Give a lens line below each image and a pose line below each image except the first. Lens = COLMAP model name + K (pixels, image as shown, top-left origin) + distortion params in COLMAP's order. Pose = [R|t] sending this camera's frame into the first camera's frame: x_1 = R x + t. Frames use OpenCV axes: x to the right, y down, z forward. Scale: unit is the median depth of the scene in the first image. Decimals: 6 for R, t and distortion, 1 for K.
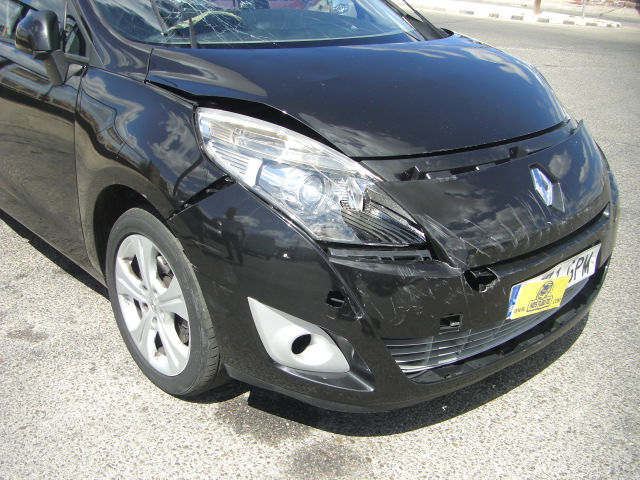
lens RADIAL K [[720.2, 0, 287.9], [0, 720.2, 255.5], [0, 0, 1]] dist [-0.147165, 0.000000]
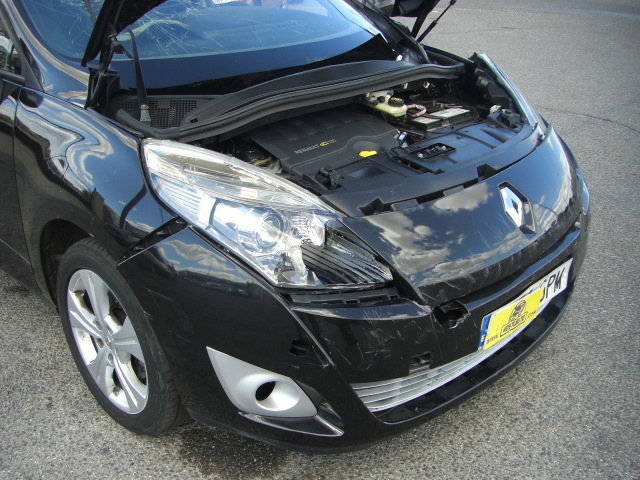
lens RADIAL K [[720.2, 0, 291.5], [0, 720.2, 263.7], [0, 0, 1]] dist [-0.147165, 0.000000]
pose [[0.997545, -0.042994, 0.055279, 0.006856], [0.039316, 0.997046, 0.065982, -0.092305], [-0.057952, -0.063647, 0.996288, 0.056271]]
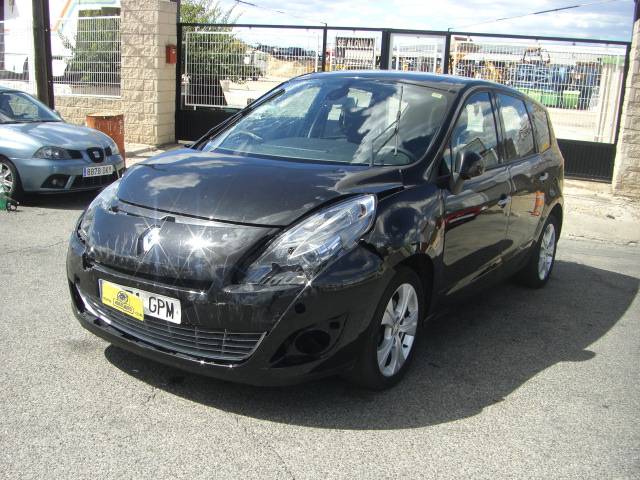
lens RADIAL K [[720.2, 0, 305.6], [0, 720.2, 261.2], [0, 0, 1]] dist [-0.147165, 0.000000]
pose [[0.286996, 0.227664, -0.930485, 1.844346], [-0.413736, 0.905536, 0.093948, -0.327192], [0.863977, 0.358012, 0.354078, 0.722452]]
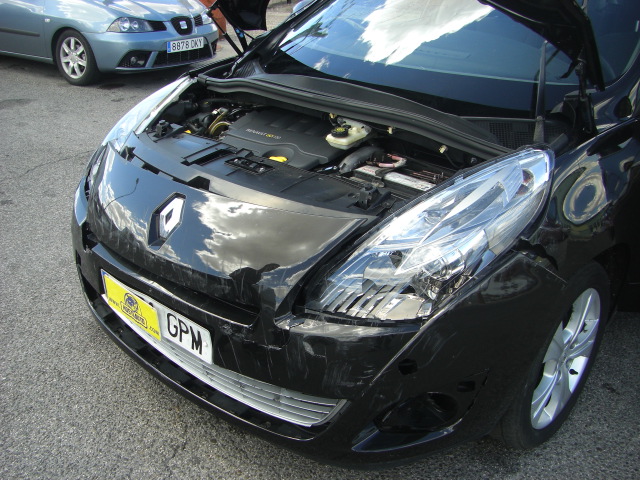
lens RADIAL K [[720.2, 0, 303.6], [0, 720.2, 258.0], [0, 0, 1]] dist [-0.147165, 0.000000]
pose [[0.115705, 0.415782, -0.902074, 1.220358], [-0.401498, 0.850252, 0.340398, -0.433546], [0.908522, 0.322795, 0.265314, 0.884770]]
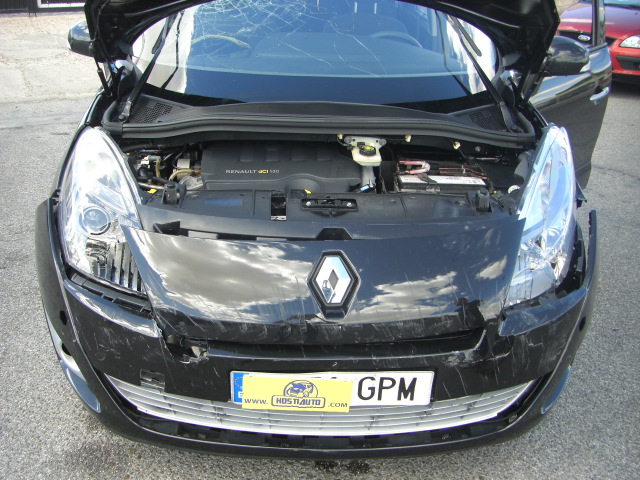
lens RADIAL K [[720.2, 0, 296.3], [0, 720.2, 273.9], [0, 0, 1]] dist [-0.147165, 0.000000]
pose [[0.787691, 0.289714, -0.543699, 0.764175], [-0.258975, 0.956477, 0.134472, -0.201900], [0.558994, 0.034882, 0.828438, 0.240320]]
